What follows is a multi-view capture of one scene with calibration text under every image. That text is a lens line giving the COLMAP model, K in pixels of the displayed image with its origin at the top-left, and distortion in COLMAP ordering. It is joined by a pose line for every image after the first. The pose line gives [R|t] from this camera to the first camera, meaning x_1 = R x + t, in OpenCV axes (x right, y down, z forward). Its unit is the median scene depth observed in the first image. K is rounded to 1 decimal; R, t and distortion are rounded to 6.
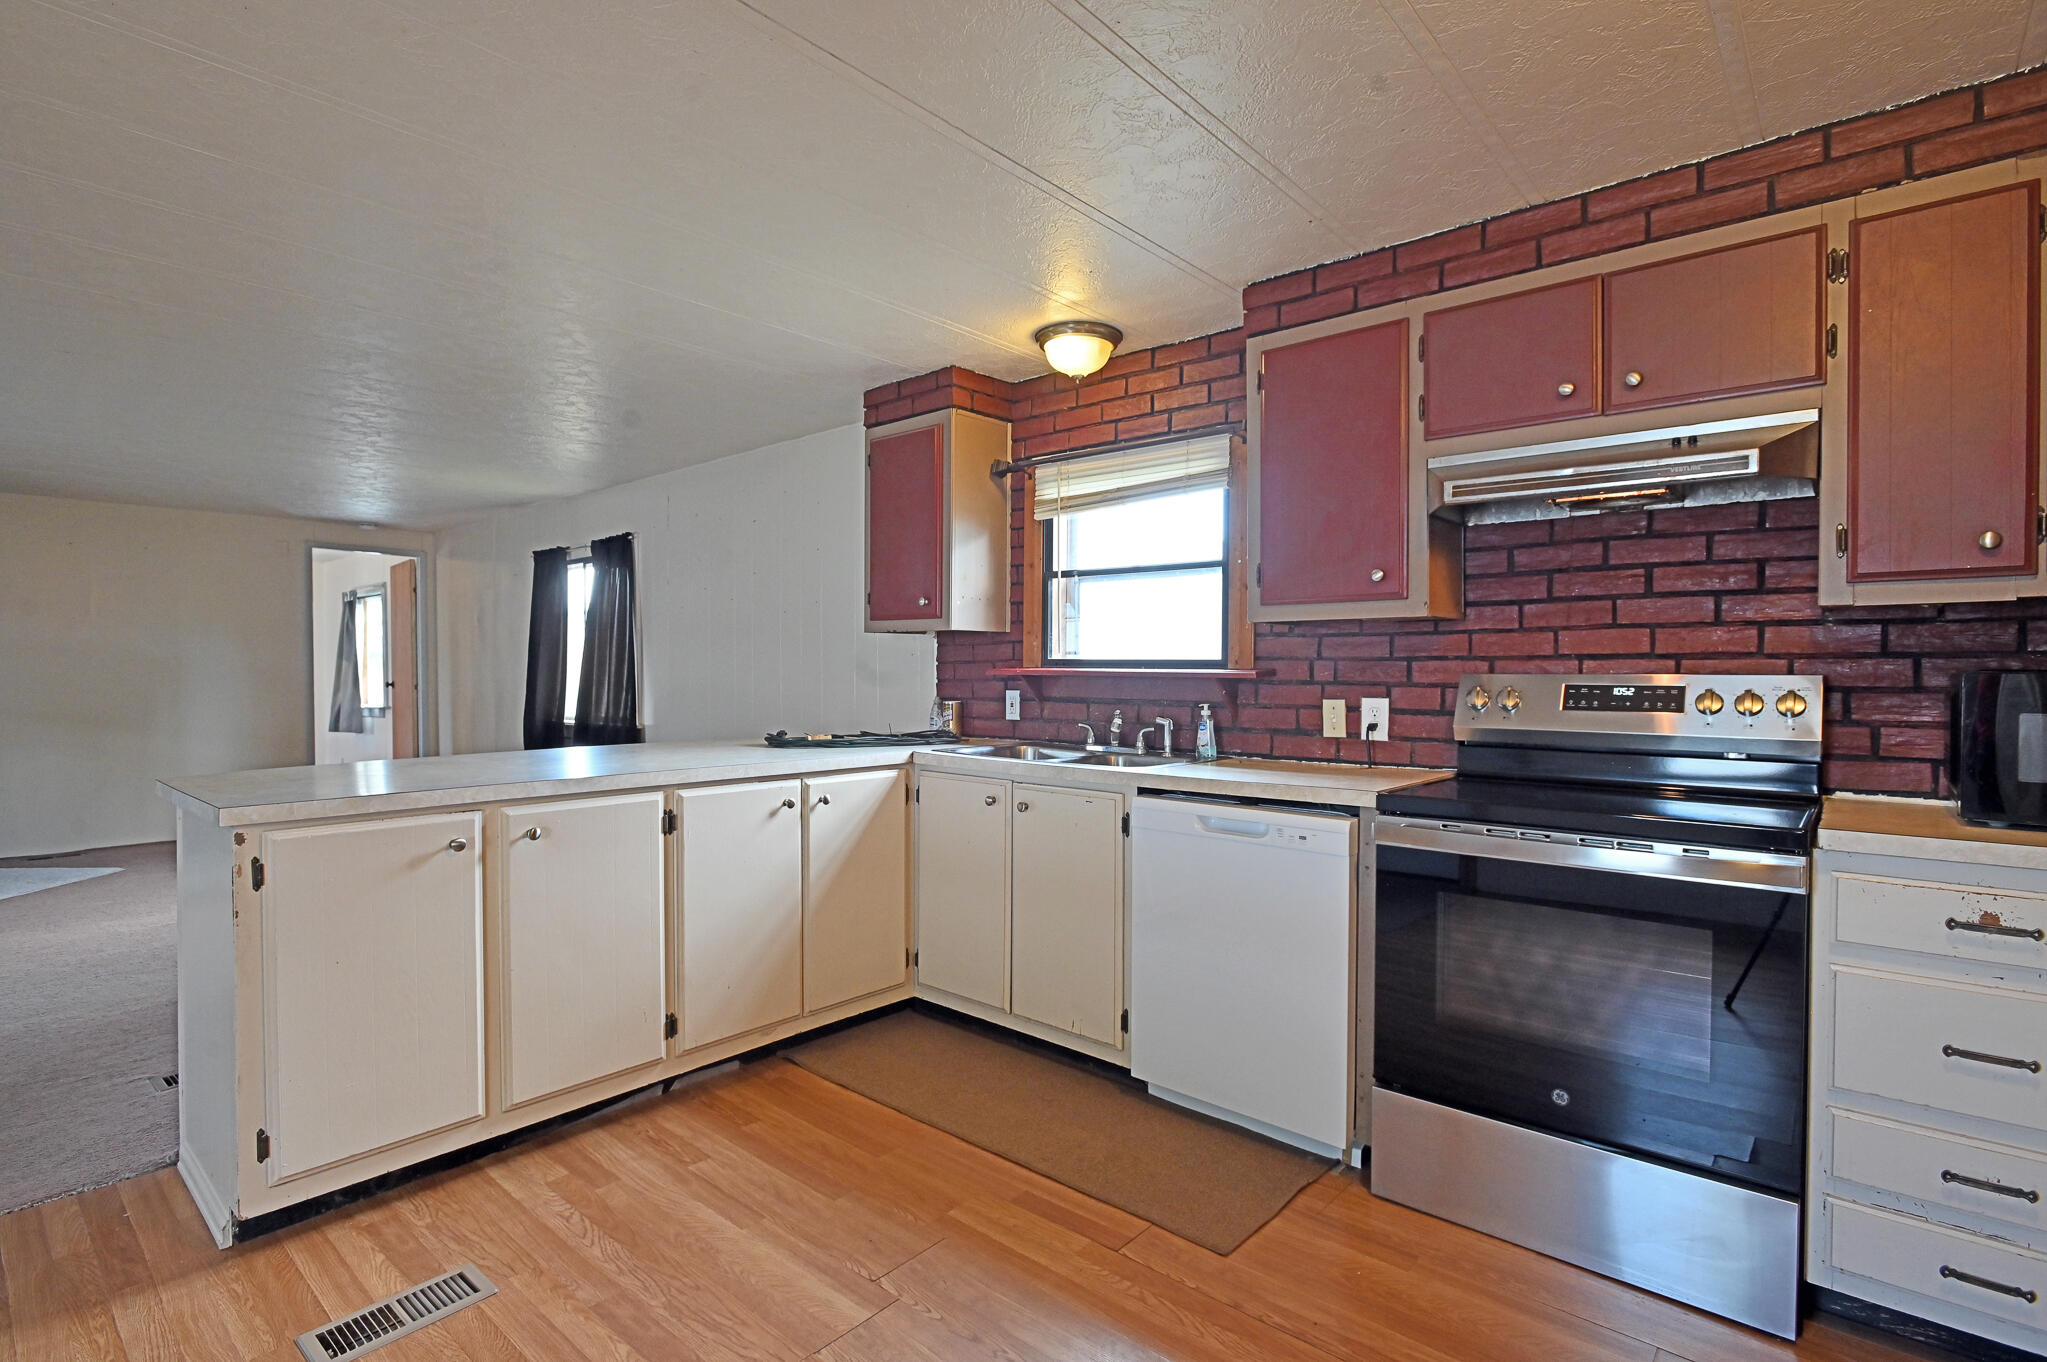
lens RADIAL K [[980.4, 0, 1022.5], [0, 980.4, 683.1], [0, 0, 1]] dist [-0.011308, 0.001114]
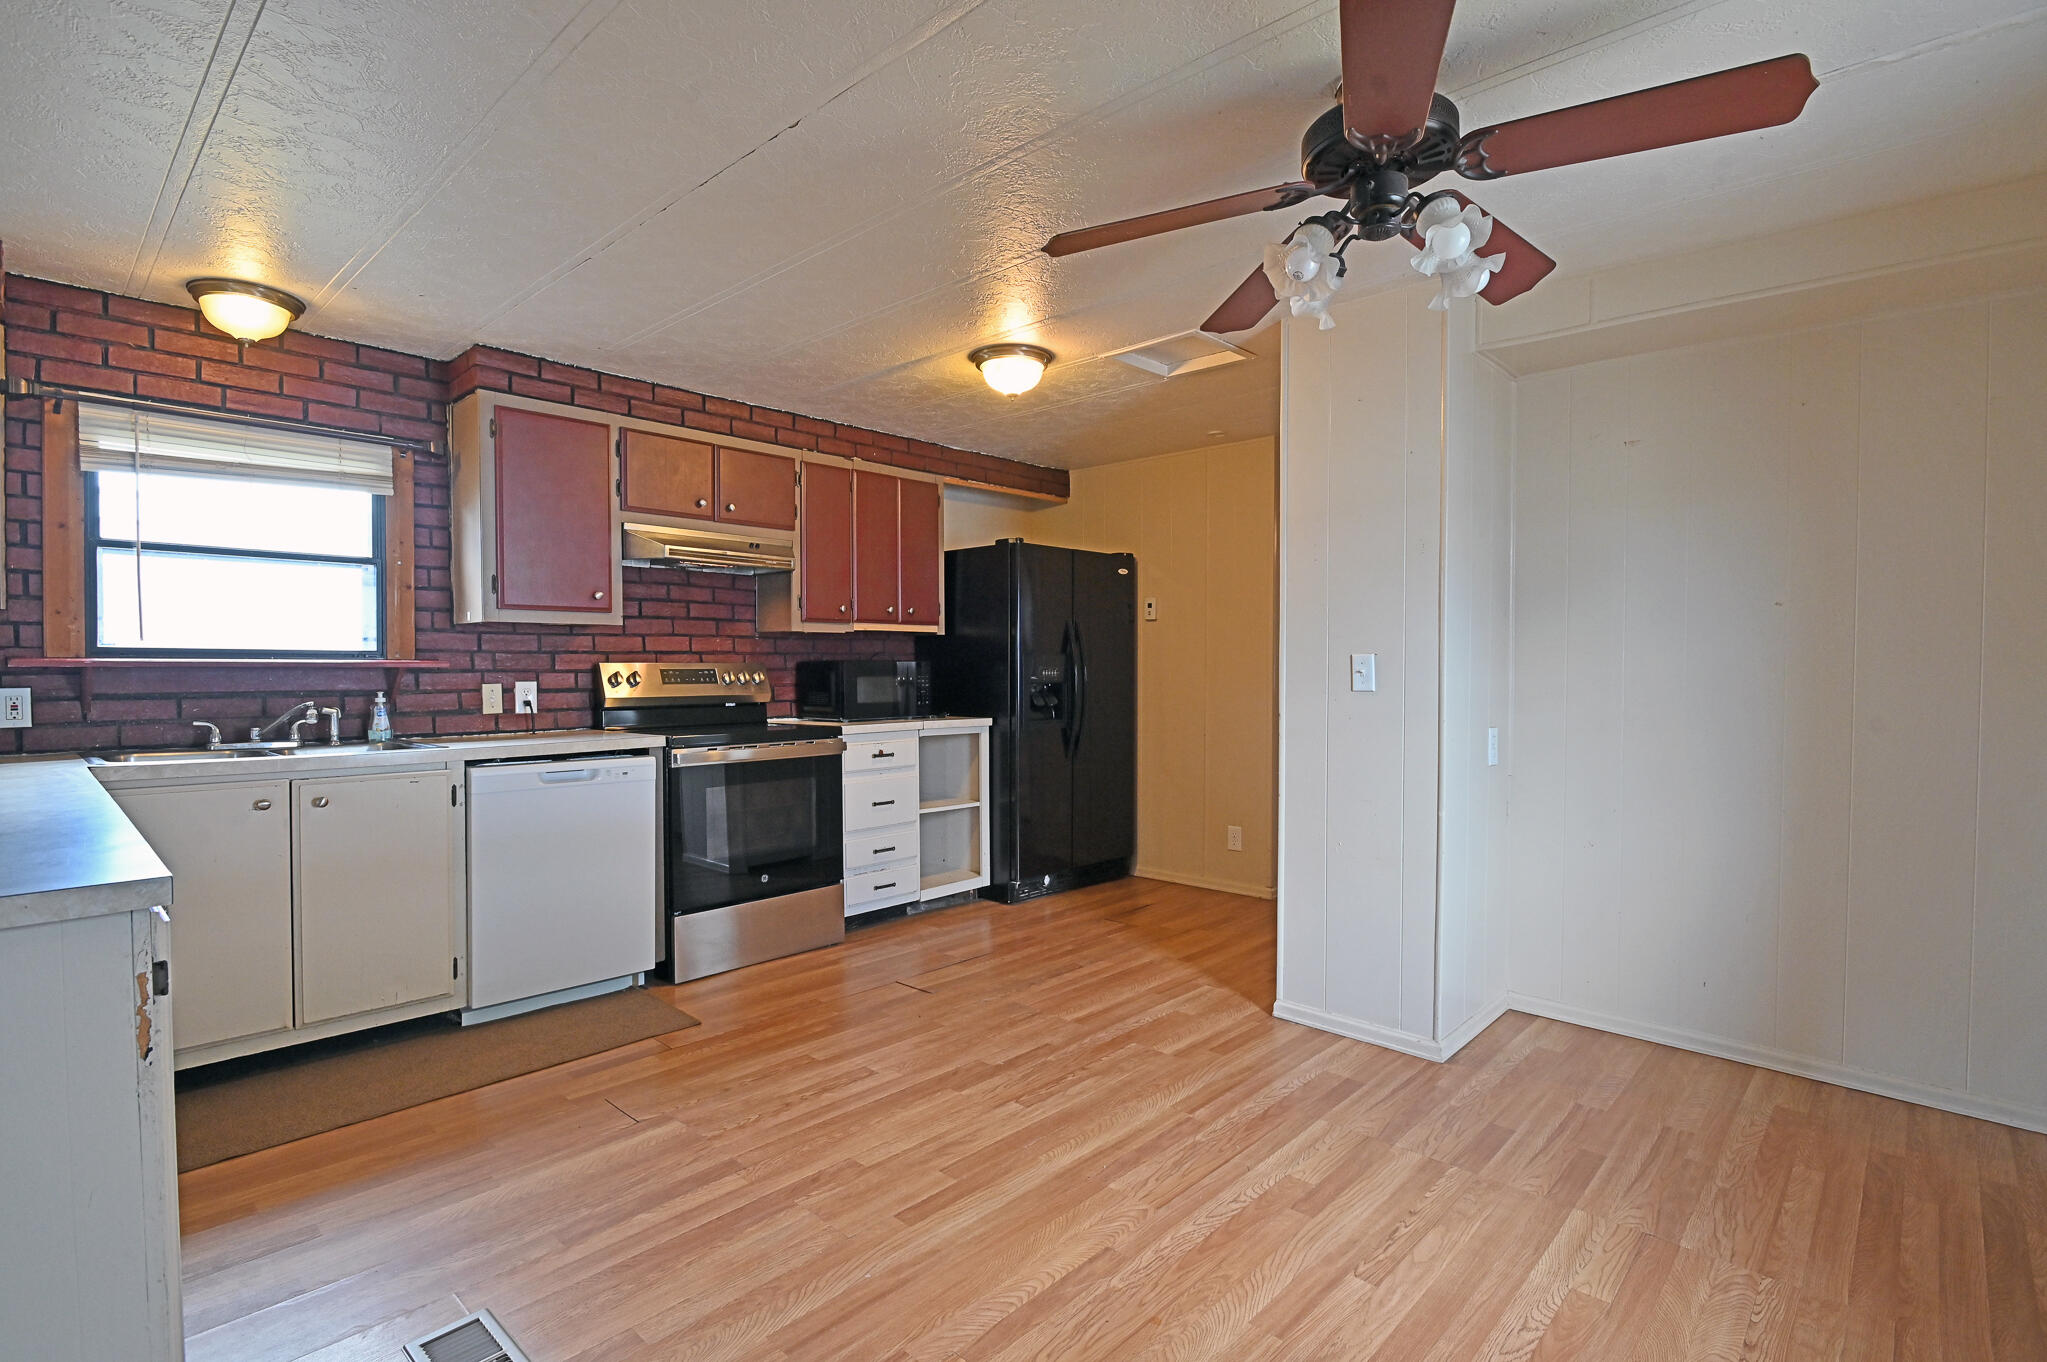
lens RADIAL K [[980.4, 0, 1022.3], [0, 980.4, 678.2], [0, 0, 1]] dist [-0.011308, 0.001114]
pose [[0.035308, -0.015758, 0.999252, -0.910931], [0.015735, 0.999760, 0.015210, 0.001183], [-0.999253, 0.015186, 0.035547, 0.268888]]
